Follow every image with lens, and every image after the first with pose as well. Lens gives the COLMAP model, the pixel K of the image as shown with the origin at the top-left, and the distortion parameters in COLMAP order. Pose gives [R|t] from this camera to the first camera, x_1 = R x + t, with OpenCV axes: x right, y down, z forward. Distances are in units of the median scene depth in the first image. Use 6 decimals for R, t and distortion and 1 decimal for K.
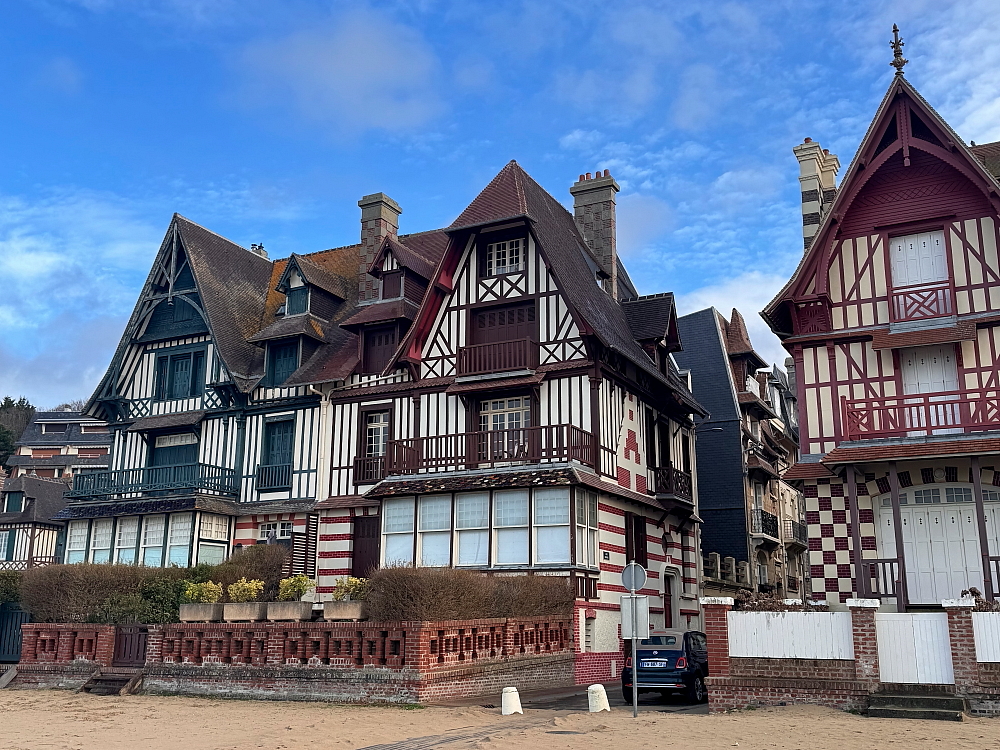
lens RADIAL K [[984.1, 0, 500.0], [0, 984.1, 375.0], [0, 0, 1]] dist [0.194037, -0.450454]
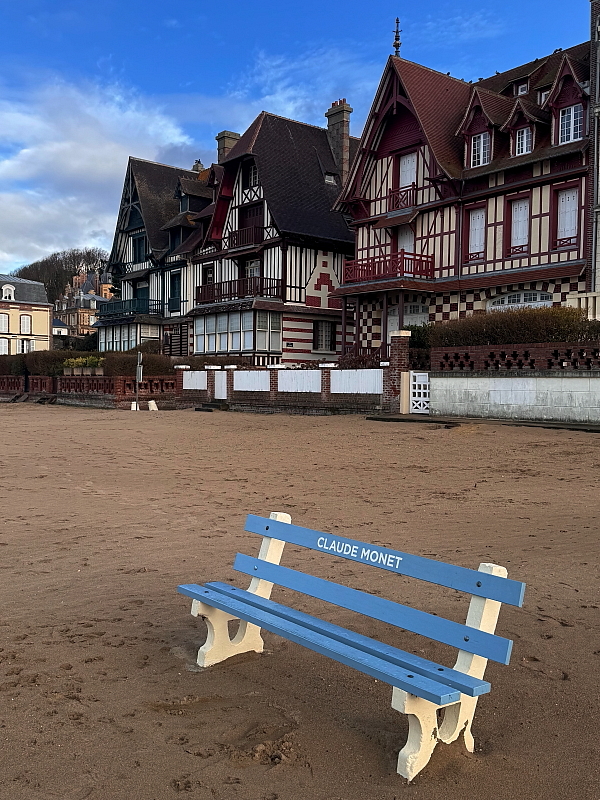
lens RADIAL K [[787.3, 0, 300.0], [0, 787.3, 400.0], [0, 0, 1]] dist [0.194037, -0.450454]
pose [[0.908926, 0.014397, -0.416708, 0.652356], [0.094911, 0.966024, 0.240395, -0.065264], [0.406011, -0.258052, 0.876678, -0.293741]]
